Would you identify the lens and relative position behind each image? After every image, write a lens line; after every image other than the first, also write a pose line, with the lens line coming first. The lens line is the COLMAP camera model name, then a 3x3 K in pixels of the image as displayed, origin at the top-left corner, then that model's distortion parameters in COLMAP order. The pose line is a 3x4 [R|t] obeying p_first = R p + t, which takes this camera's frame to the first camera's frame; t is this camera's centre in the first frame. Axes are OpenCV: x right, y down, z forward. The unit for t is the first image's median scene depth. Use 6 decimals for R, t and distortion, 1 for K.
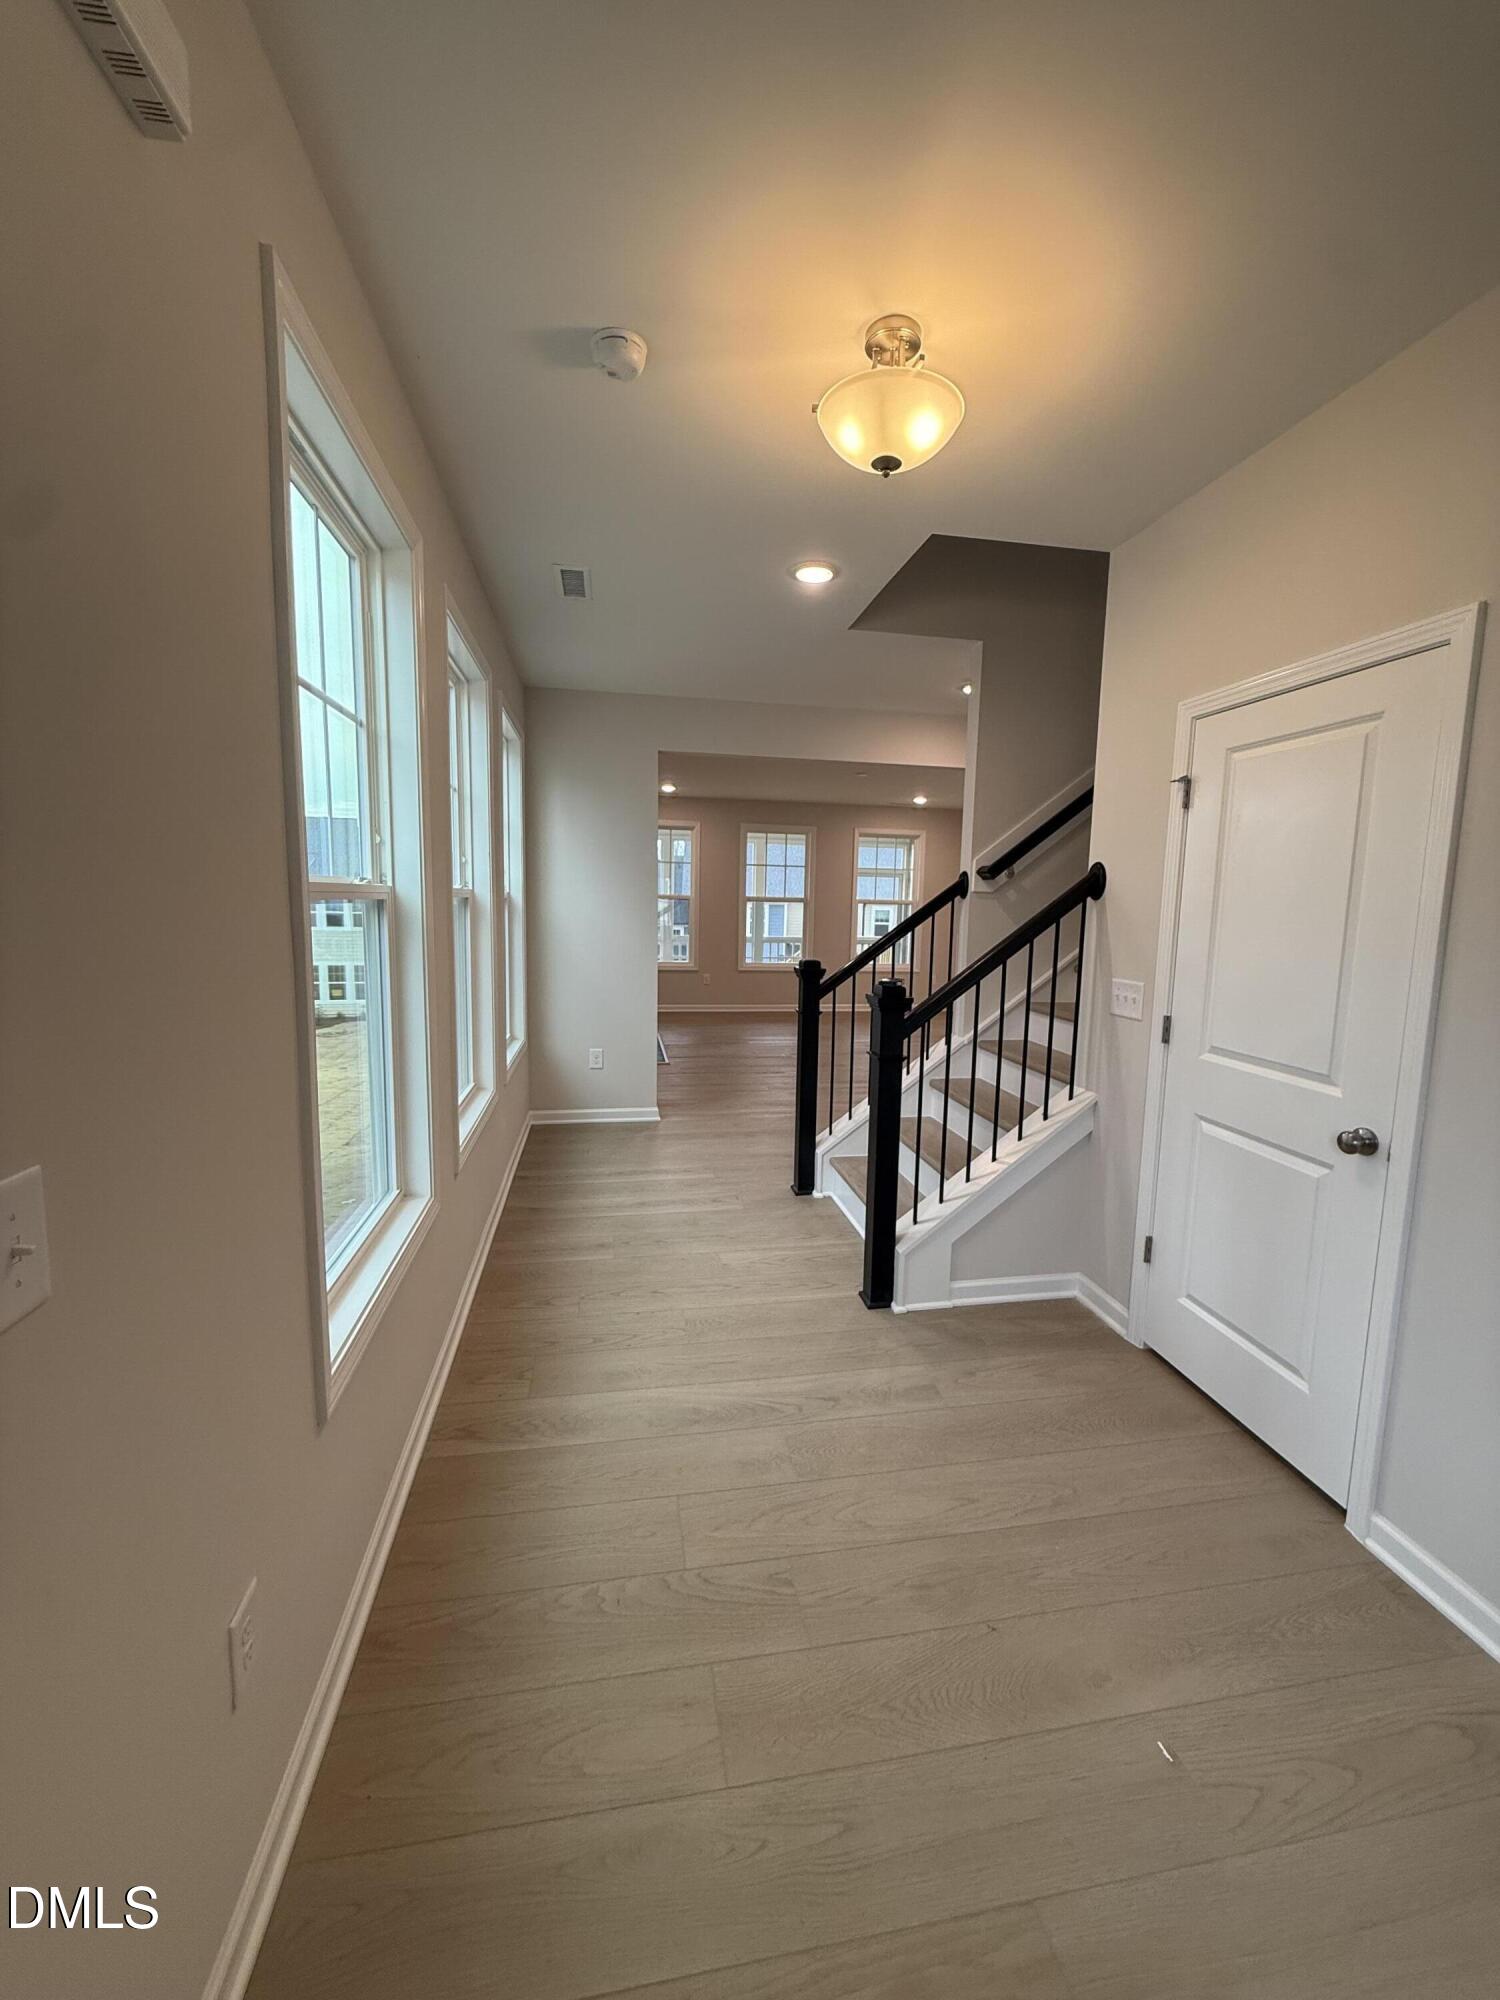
lens RADIAL K [[800.6, 0, 749.8], [0, 800.6, 996.5], [0, 0, 1]] dist [0.000353, -0.000048]
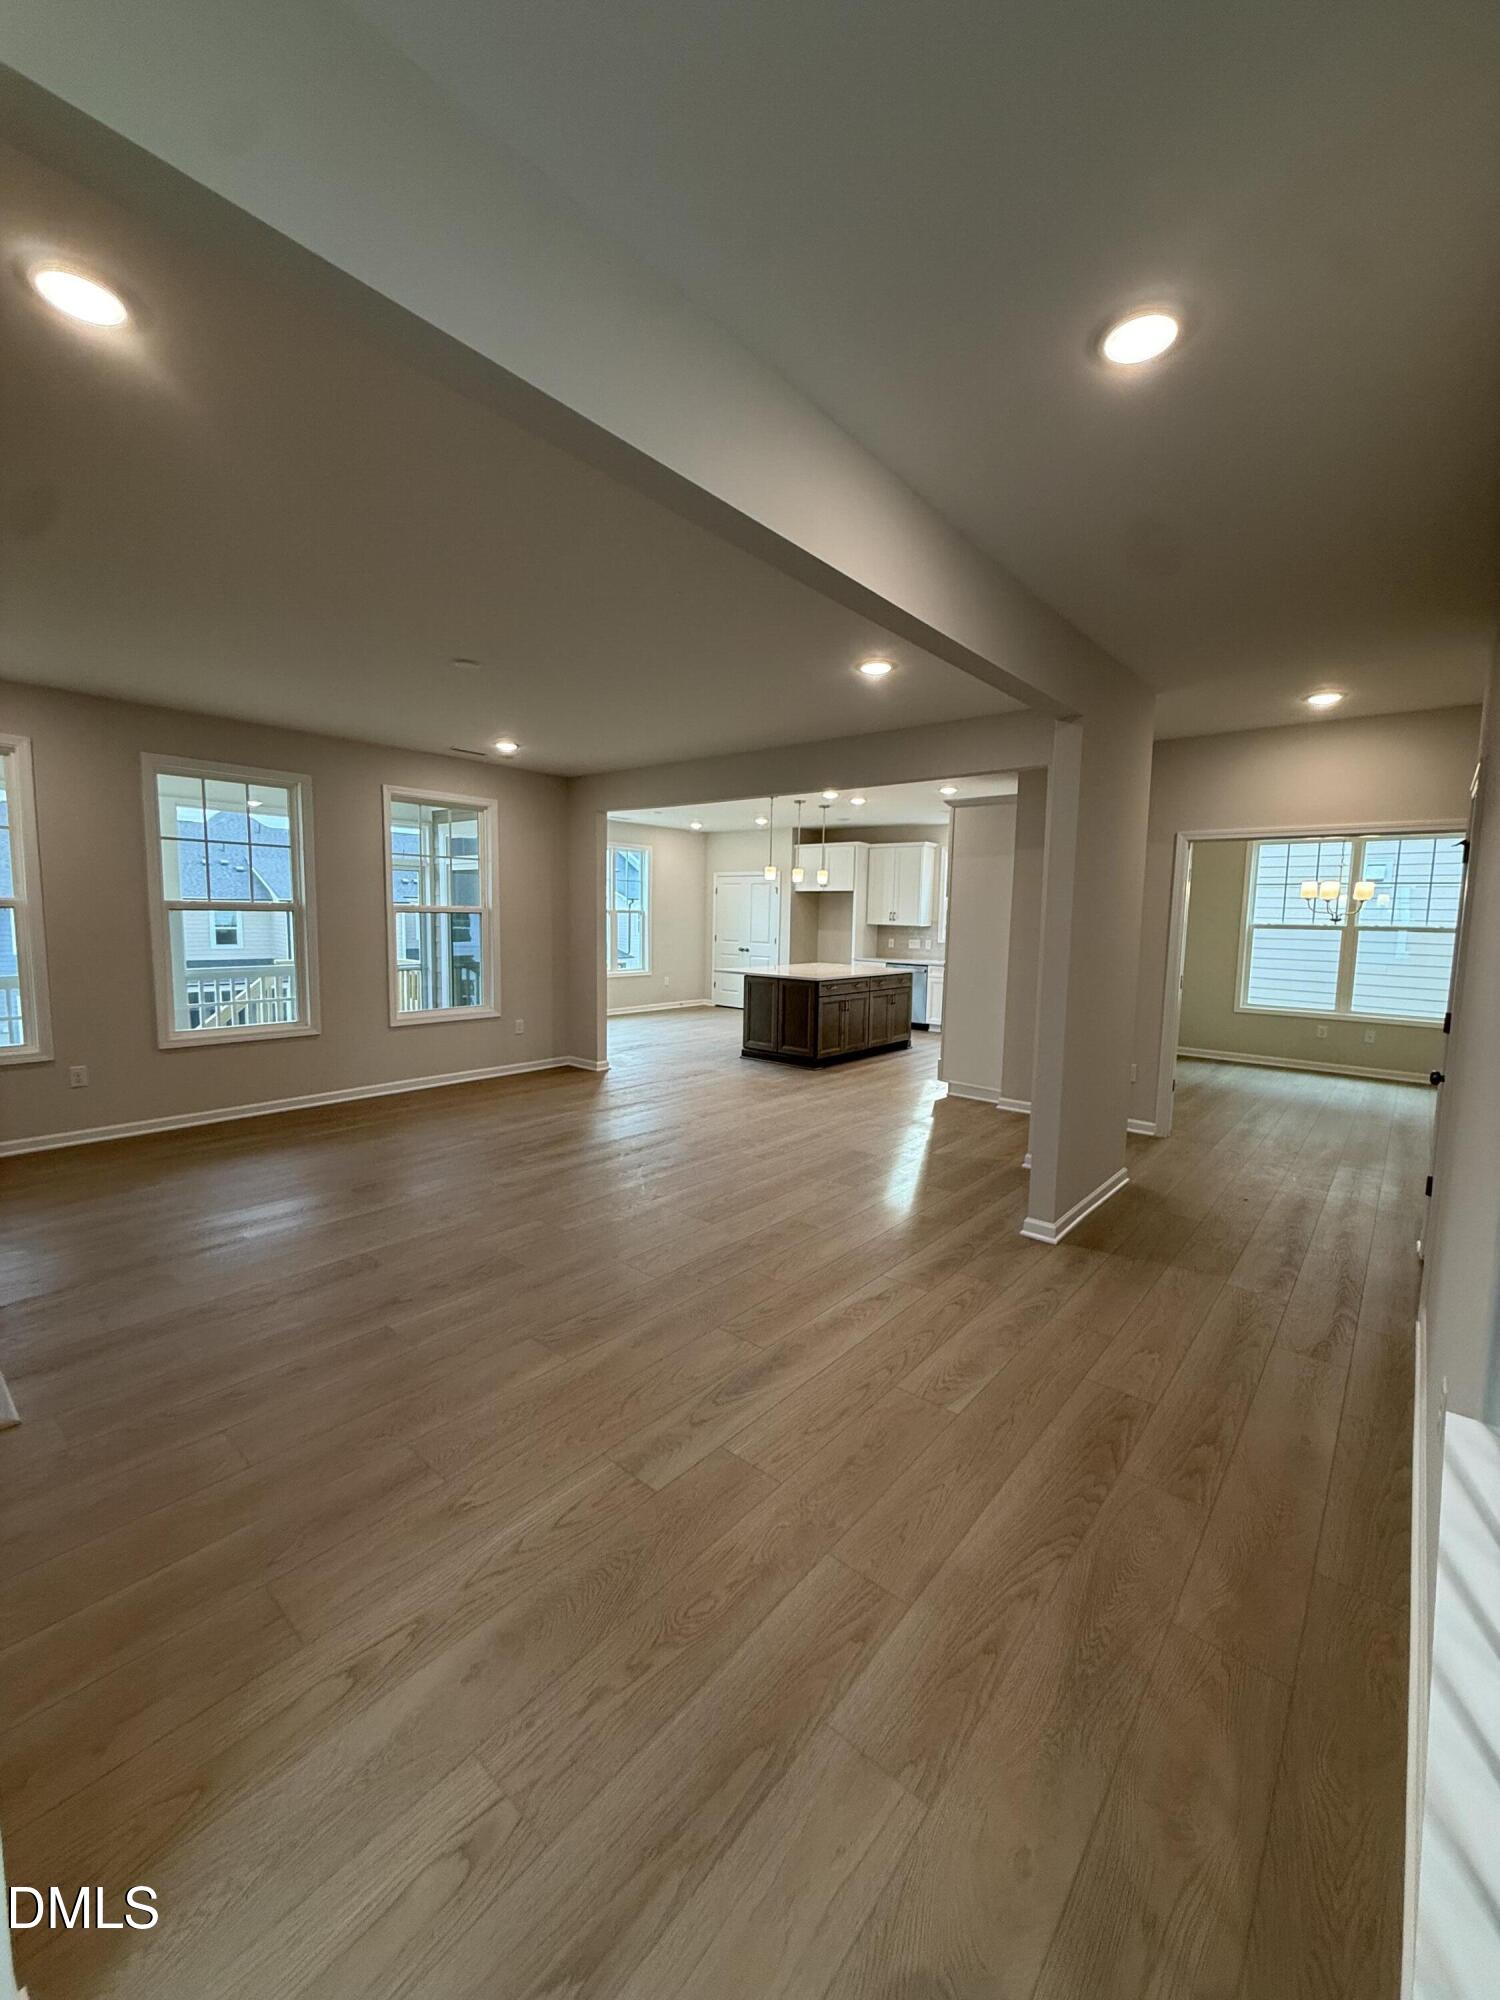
lens RADIAL K [[800.6, 0, 753.0], [0, 800.6, 1000.2], [0, 0, 1]] dist [0.000353, -0.000048]
pose [[0.767349, -0.072776, 0.637087, -0.045870], [0.072306, 0.997022, 0.026803, -0.049251], [-0.637140, 0.025498, 0.770326, 0.379727]]
